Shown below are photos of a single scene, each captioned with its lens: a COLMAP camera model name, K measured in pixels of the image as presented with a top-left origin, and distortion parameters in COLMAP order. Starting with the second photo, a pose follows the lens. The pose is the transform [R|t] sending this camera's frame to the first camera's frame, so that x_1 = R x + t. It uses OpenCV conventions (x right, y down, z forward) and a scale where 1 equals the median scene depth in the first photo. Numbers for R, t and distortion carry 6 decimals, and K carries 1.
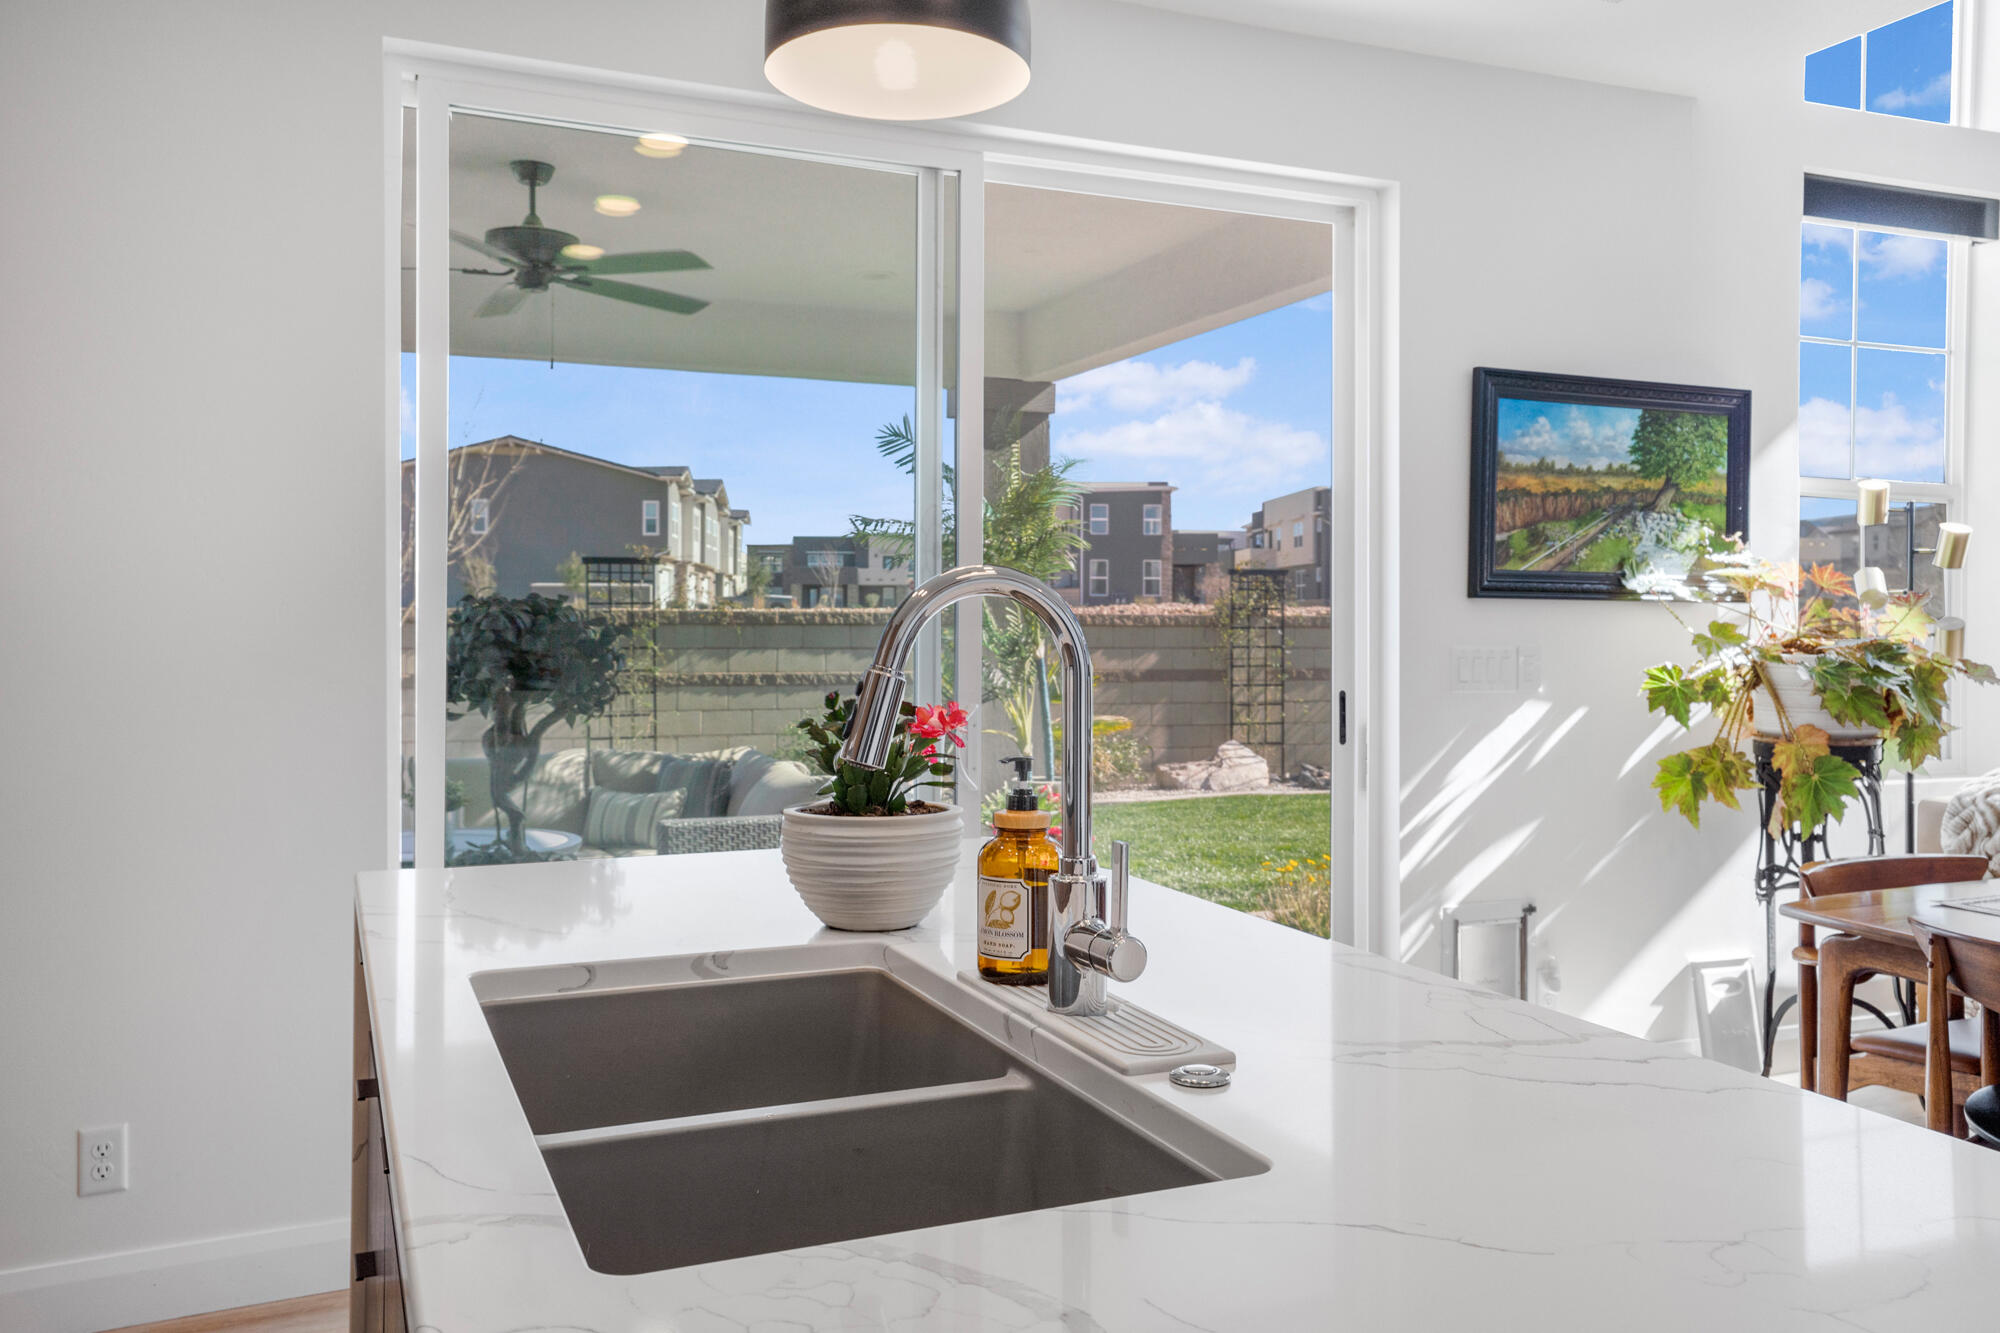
lens RADIAL K [[1597.6, 0, 1010.7], [0, 1597.6, 613.5], [0, 0, 1]] dist [0.020460, 0.019182]
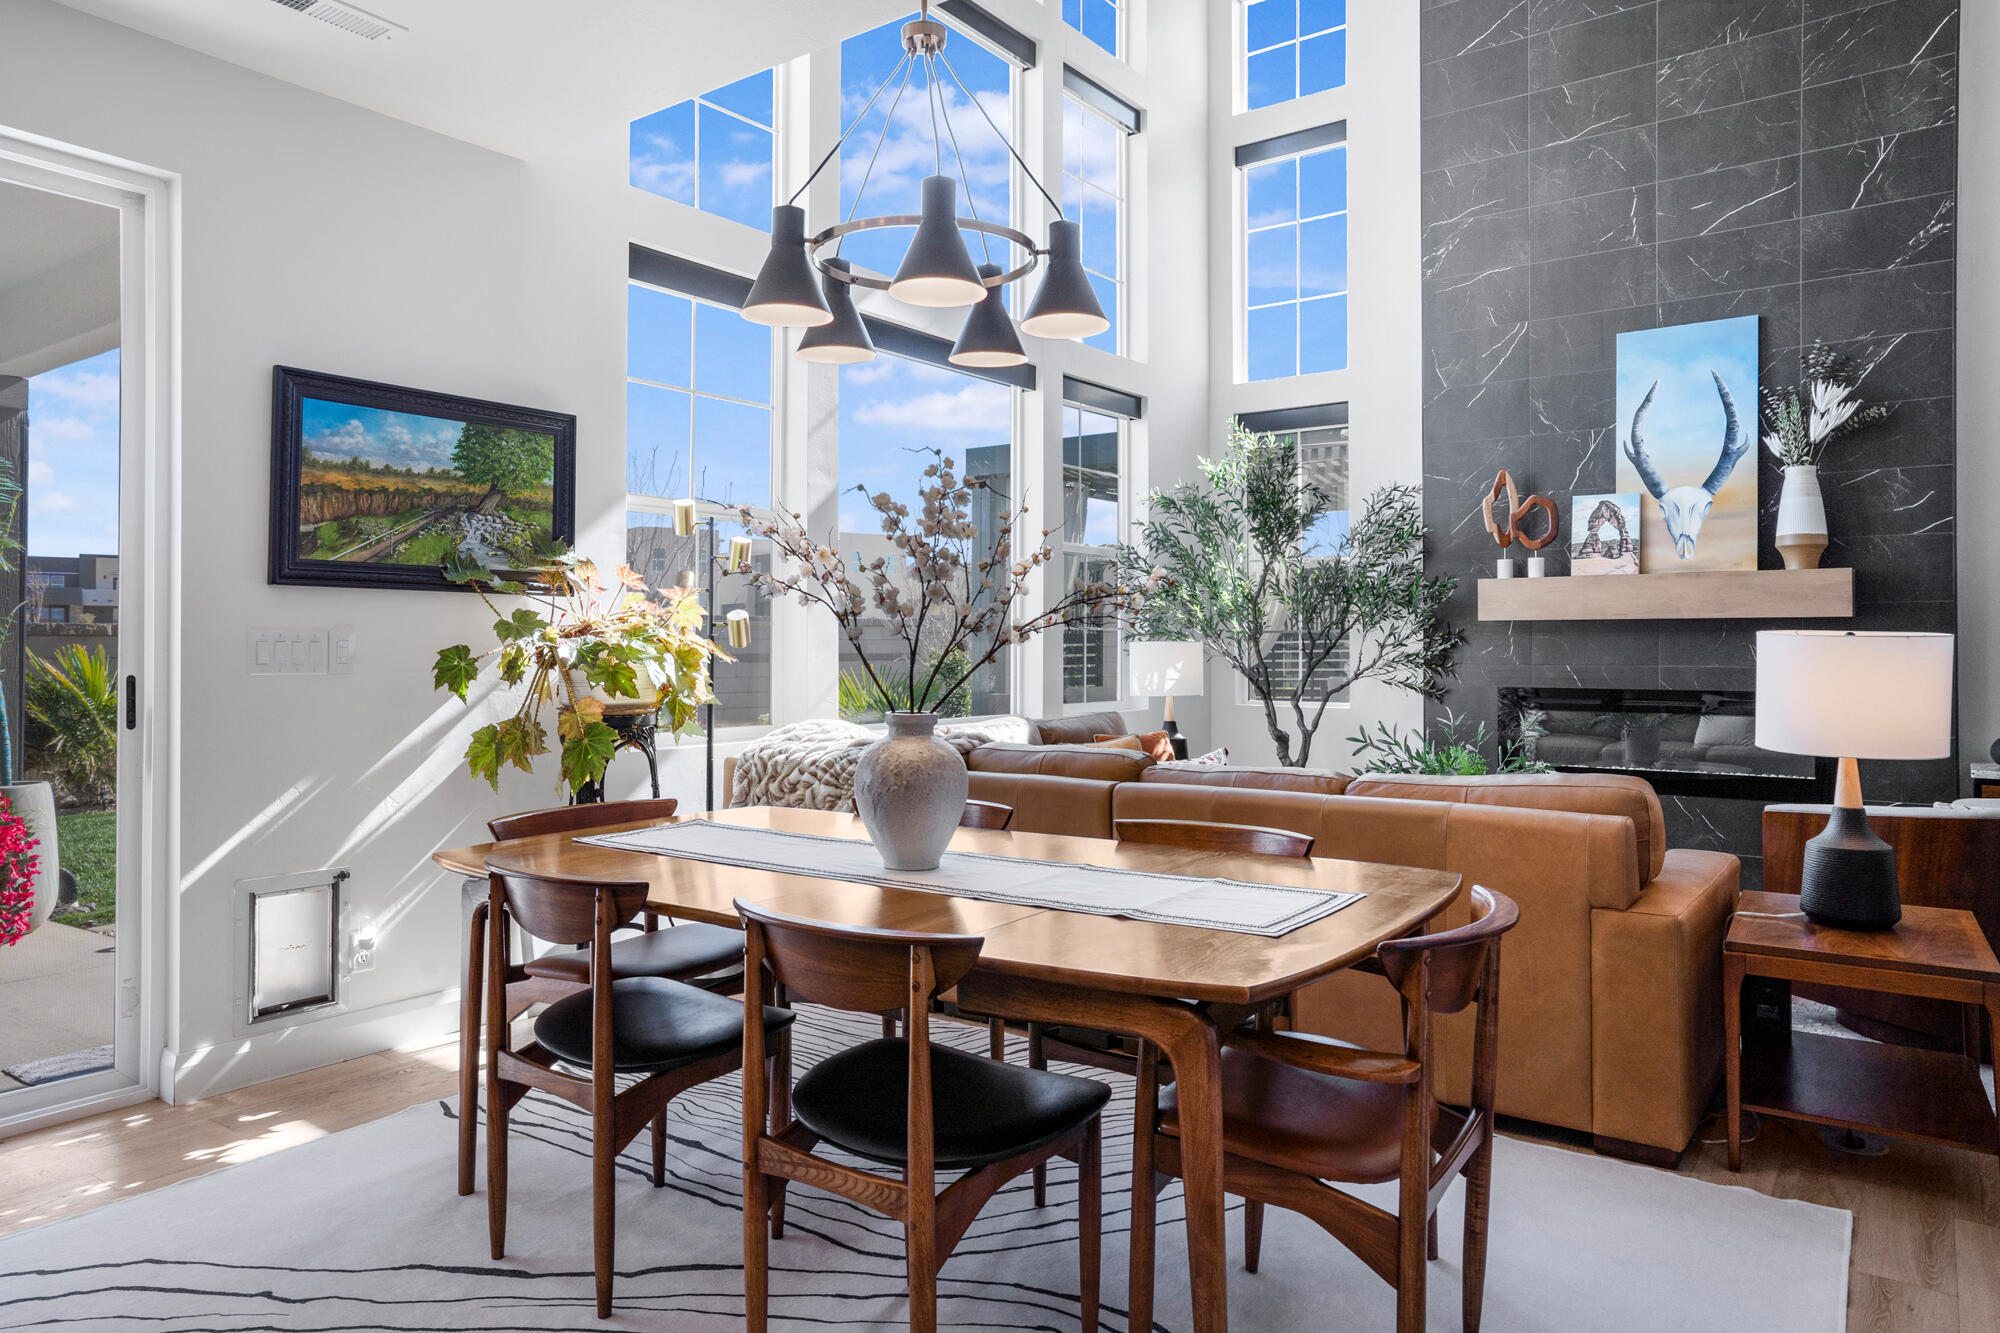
lens RADIAL K [[1289.5, 0, 990.3], [0, 1289.5, 622.4], [0, 0, 1]] dist [0.005696, -0.004347]
pose [[0.867347, 0.004185, 0.497686, 0.267608], [-0.000622, 0.999973, -0.007326, 0.020370], [-0.497703, 0.006045, 0.867326, 0.030437]]
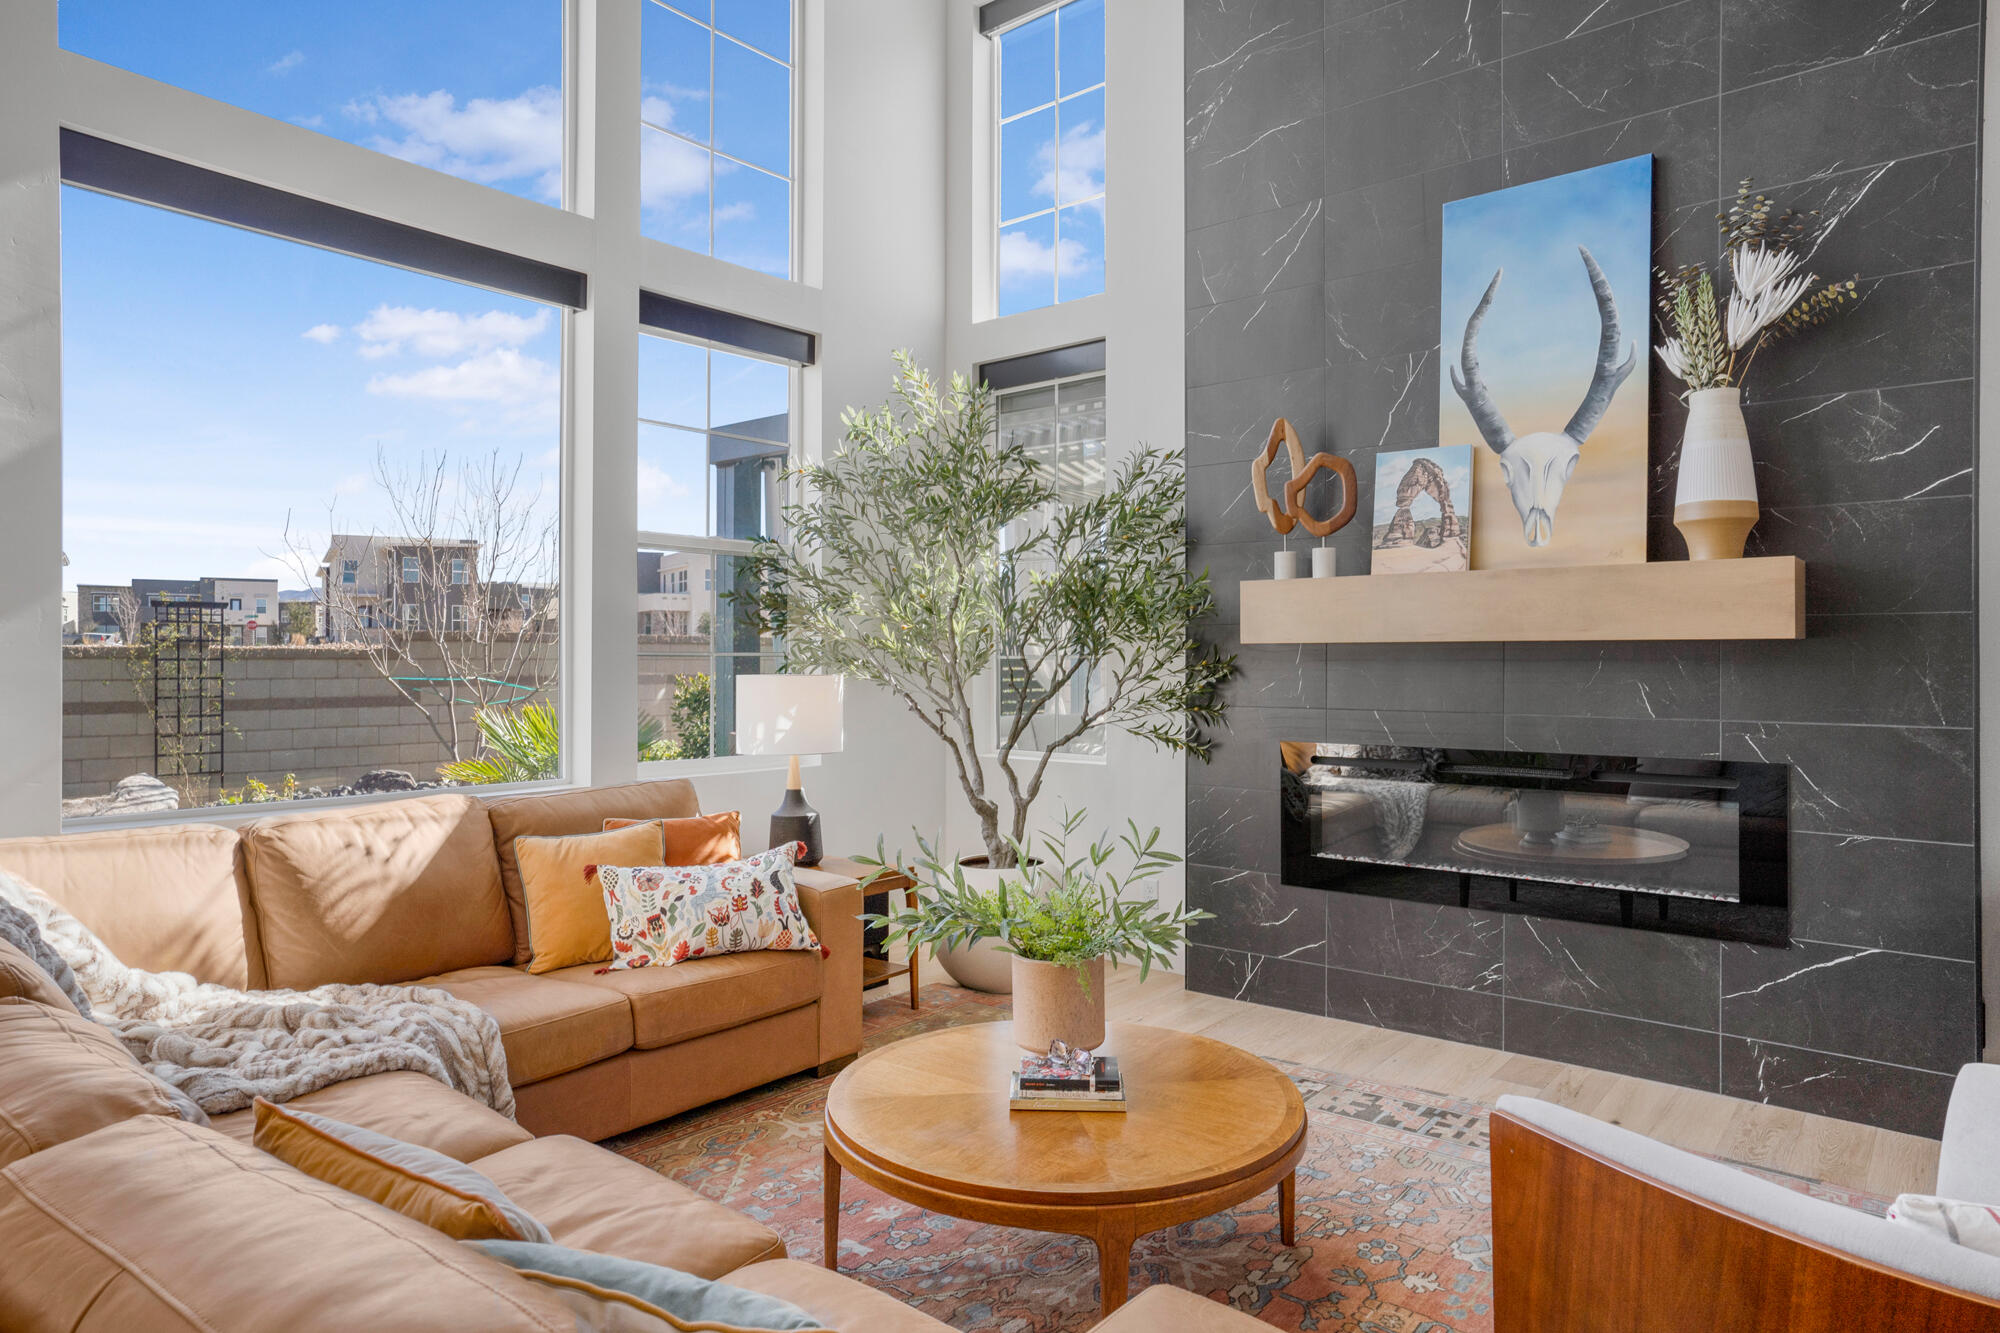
lens RADIAL K [[1205.7, 0, 987.3], [0, 1205.7, 659.6], [0, 0, 1]] dist [-0.018913, 0.015461]
pose [[0.890205, -0.007621, 0.455496, 0.907416], [0.003253, 0.999941, 0.010372, 0.009124], [-0.455548, -0.007751, 0.890178, 0.306181]]
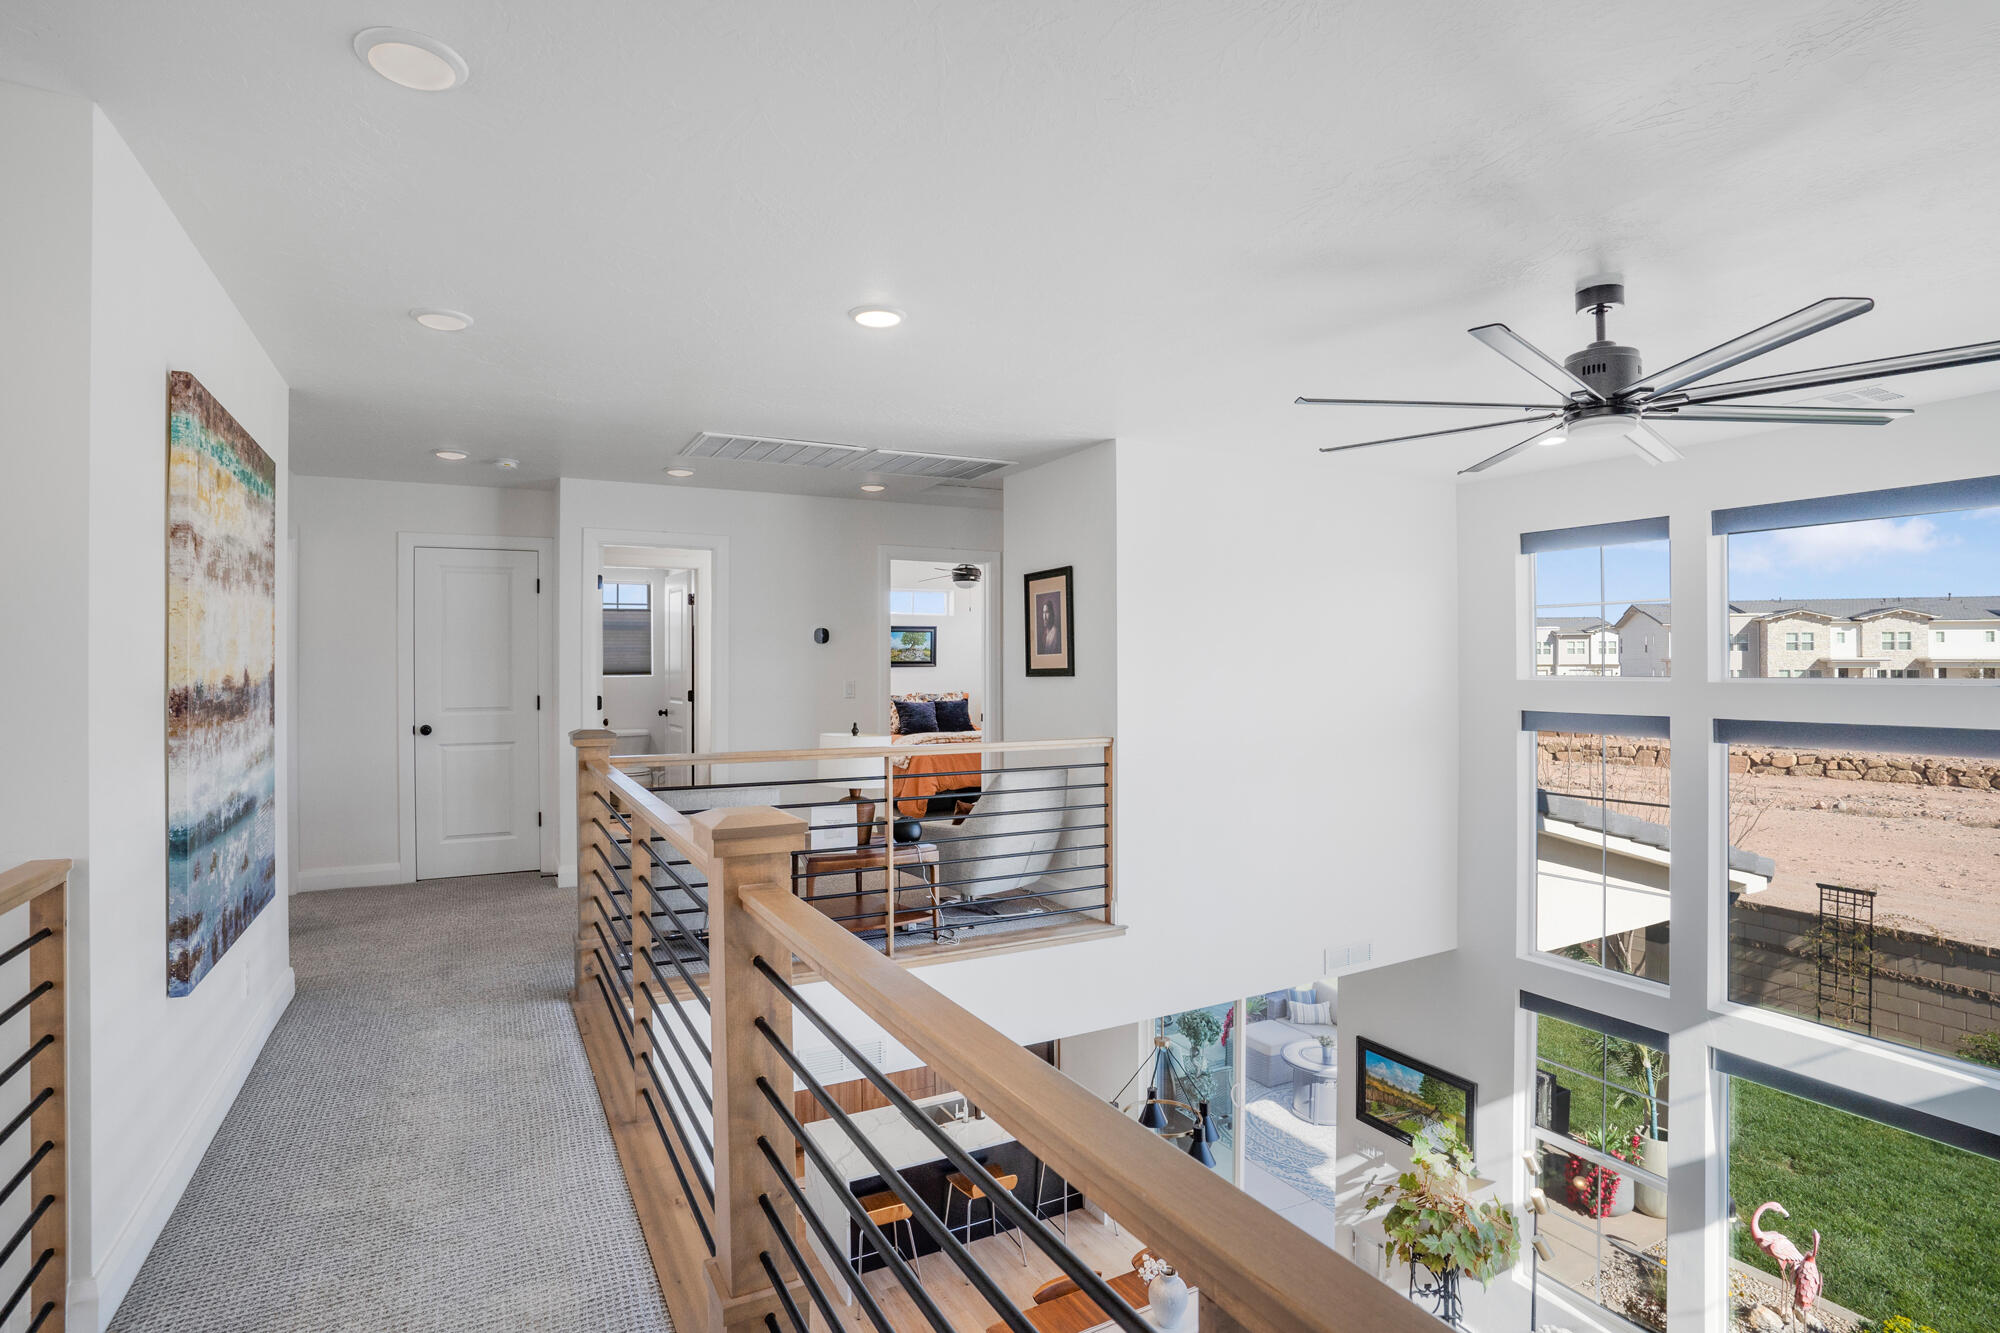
lens RADIAL K [[1028.9, 0, 1004.2], [0, 1028.9, 662.7], [0, 0, 1]] dist [-0.050890, 0.019451]
pose [[0.102027, -0.002740, -0.994778, 1.881730], [0.004153, 0.999989, -0.002328, -0.758594], [0.994773, -0.003894, 0.102037, 0.224477]]
